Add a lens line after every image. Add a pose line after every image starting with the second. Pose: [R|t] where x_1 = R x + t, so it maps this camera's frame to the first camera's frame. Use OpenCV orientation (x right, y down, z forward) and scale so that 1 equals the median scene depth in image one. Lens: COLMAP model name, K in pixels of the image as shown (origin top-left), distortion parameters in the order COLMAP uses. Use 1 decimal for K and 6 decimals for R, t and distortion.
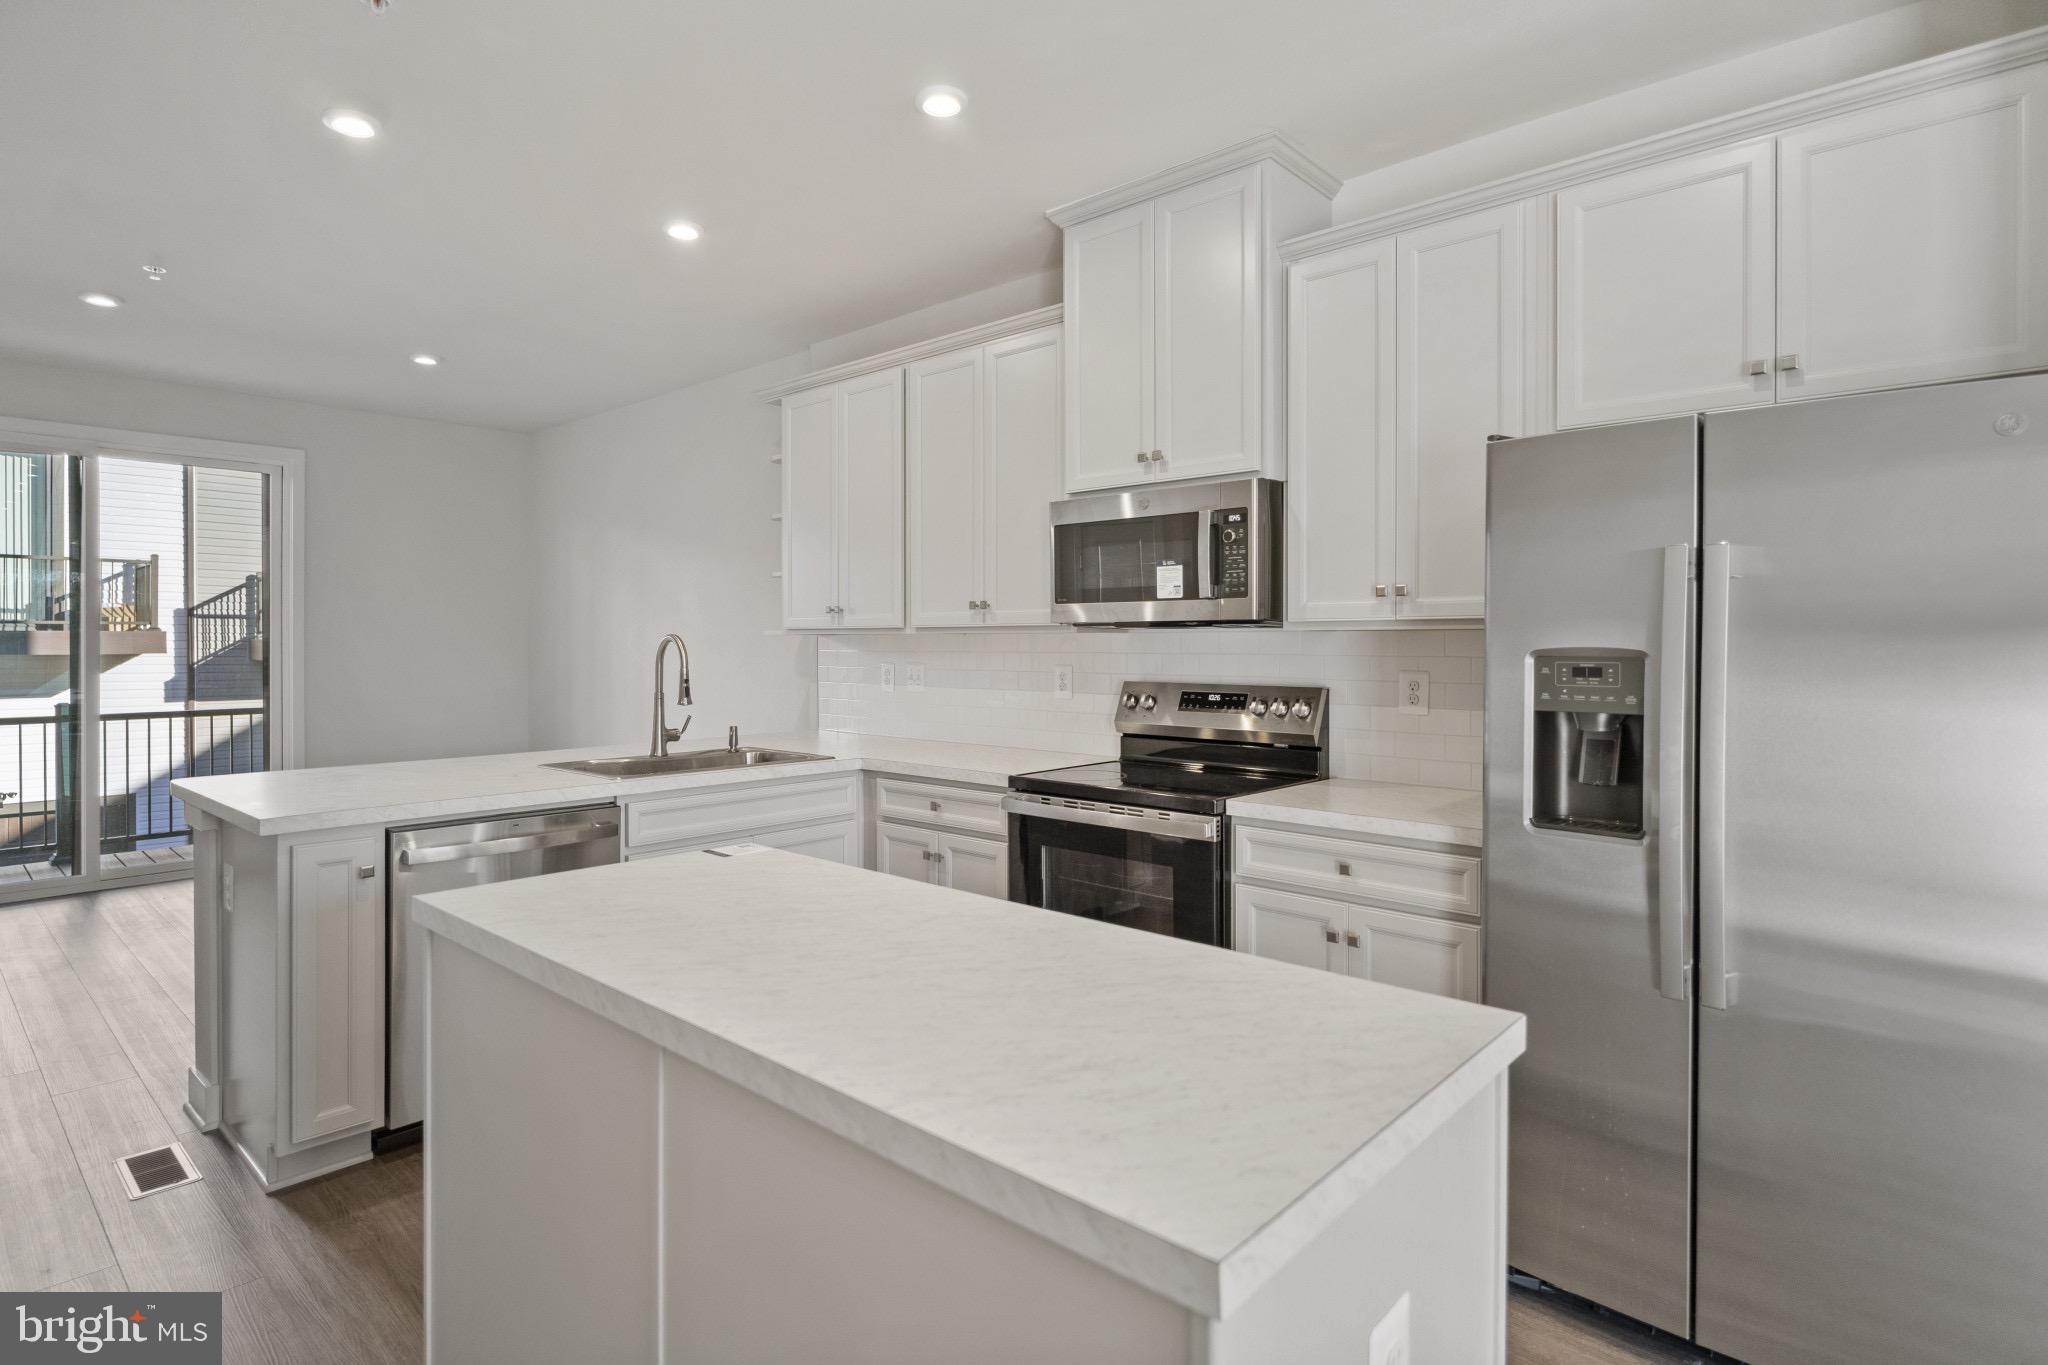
lens RADIAL K [[1046.2, 0, 1018.3], [0, 1046.2, 641.3], [0, 0, 1]] dist [-0.008121, 0.000337]
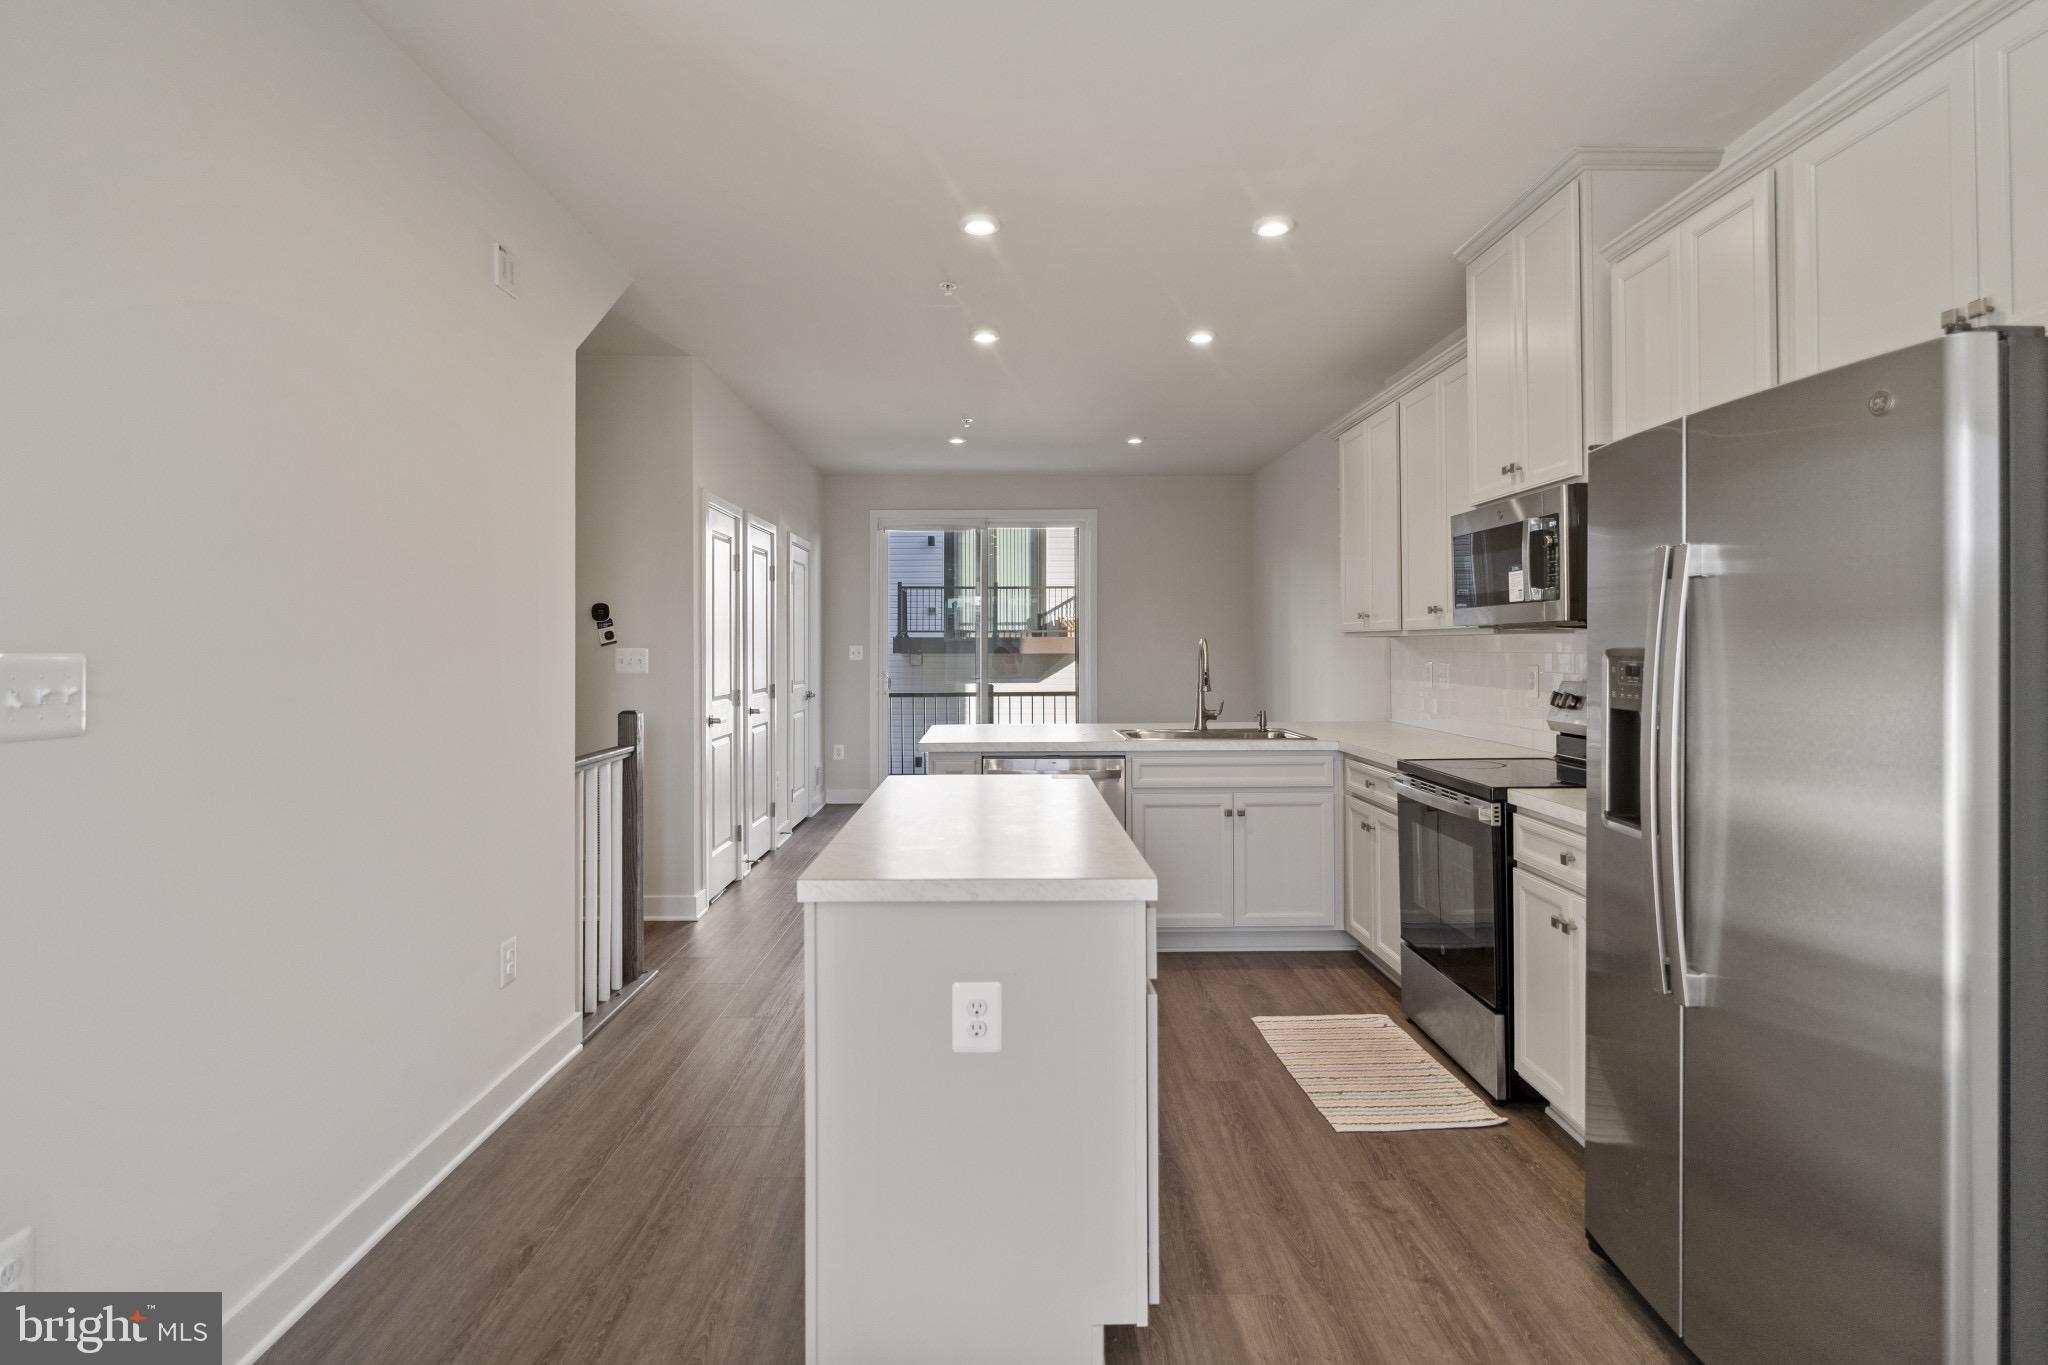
lens RADIAL K [[1046.2, 0, 1018.3], [0, 1046.2, 641.3], [0, 0, 1]] dist [-0.008121, 0.000337]
pose [[0.680859, -0.005691, -0.732392, 0.482876], [0.004954, 0.999983, -0.003165, -0.000041], [0.732398, -0.001473, 0.680876, -0.078812]]
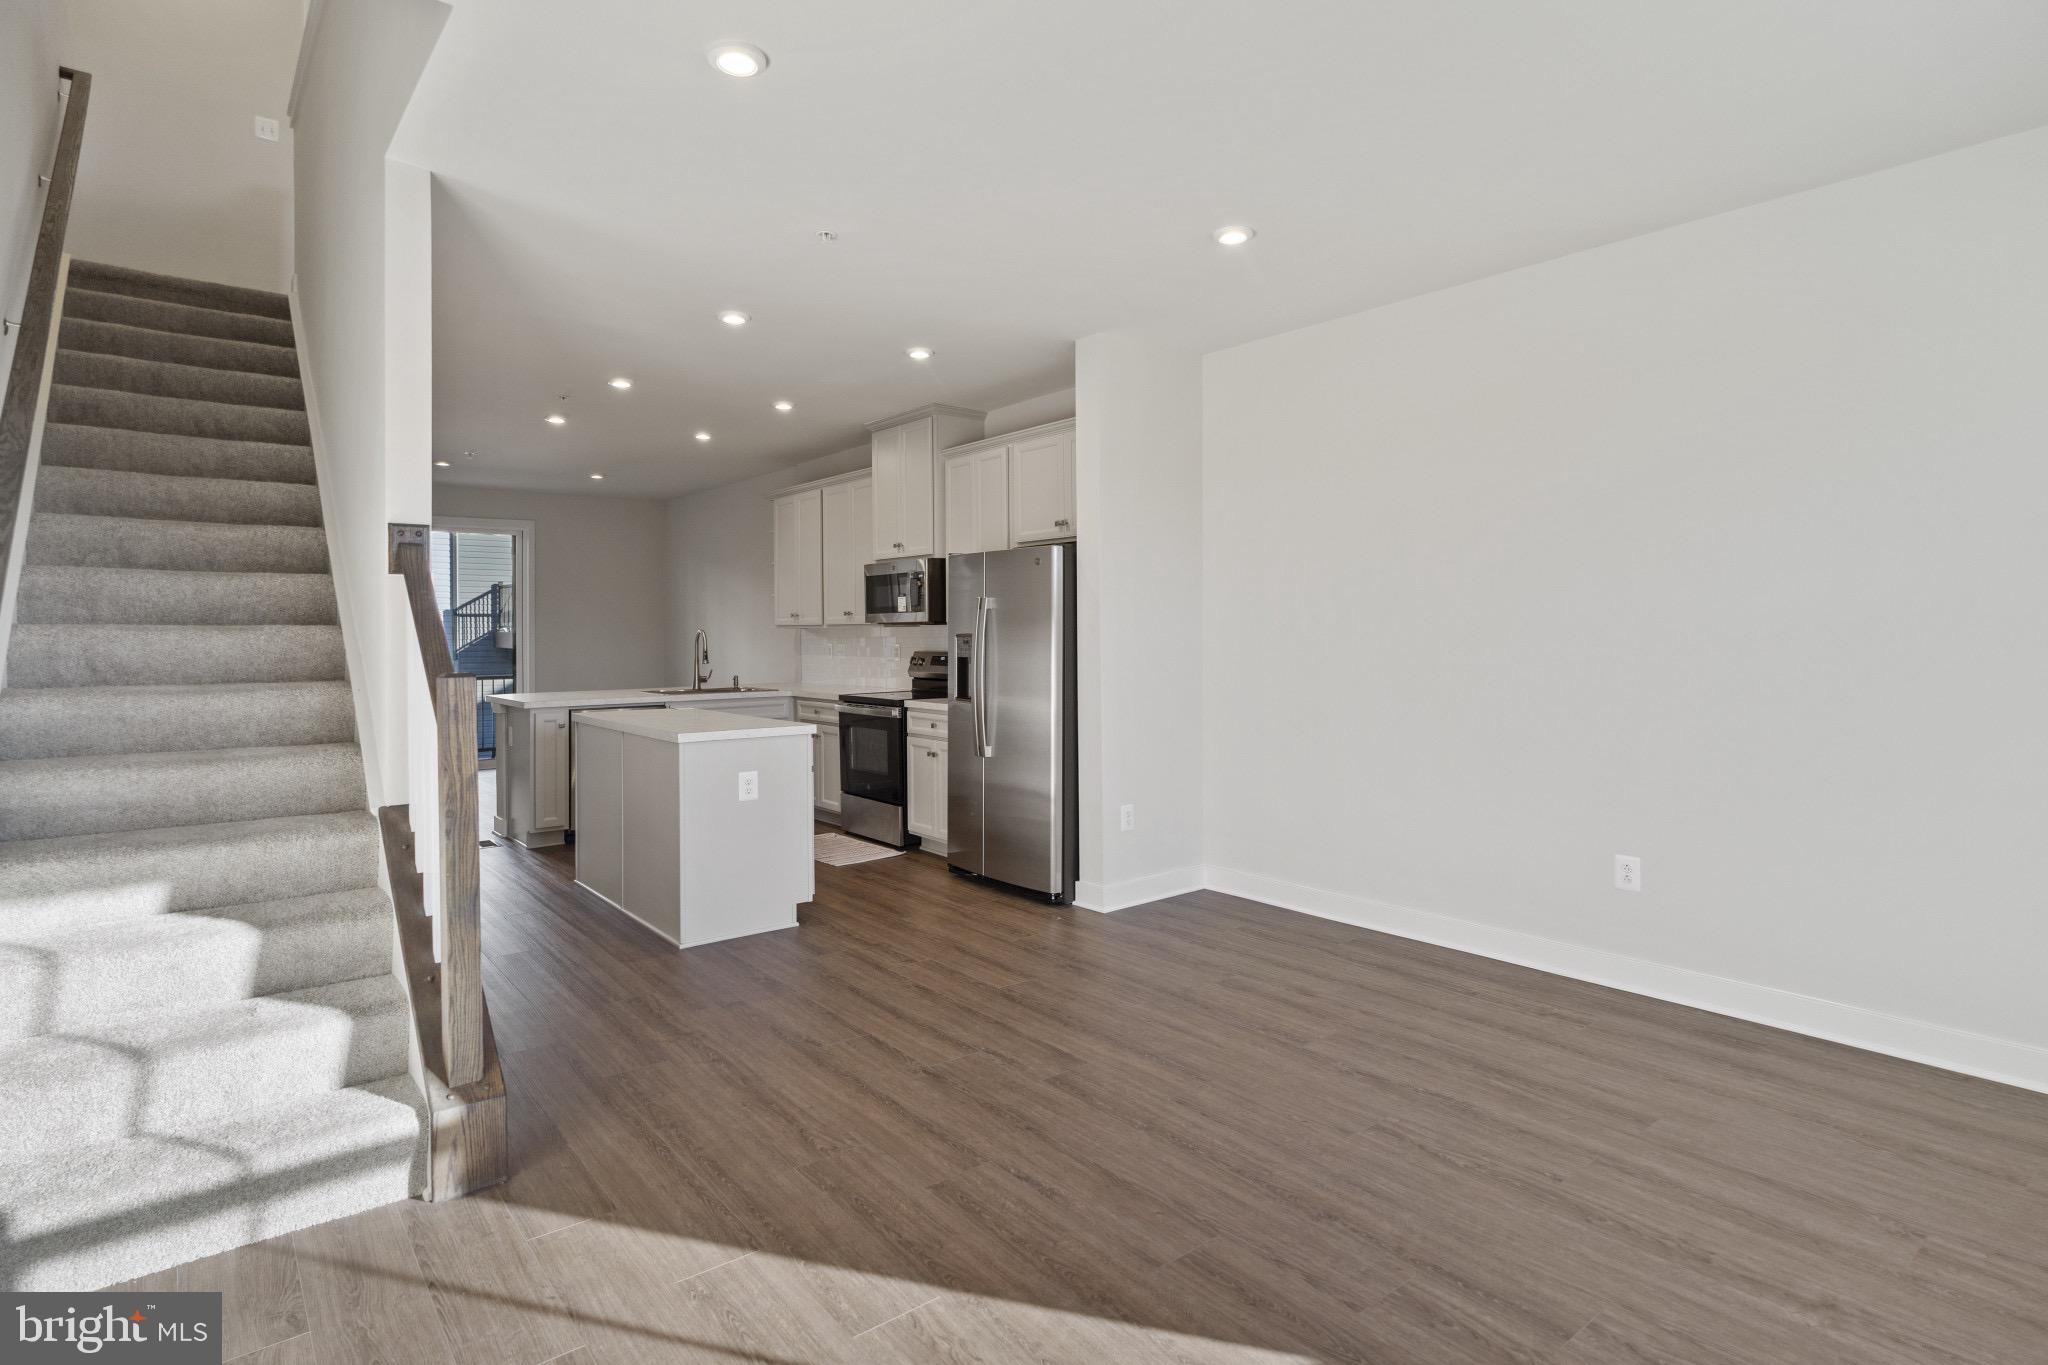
lens RADIAL K [[1046.2, 0, 1018.3], [0, 1046.2, 641.3], [0, 0, 1]] dist [-0.008121, 0.000337]
pose [[0.986928, -0.003561, -0.161122, 0.611744], [0.005215, 0.999938, 0.009847, 0.000077], [0.161077, -0.010558, 0.986885, -0.920755]]
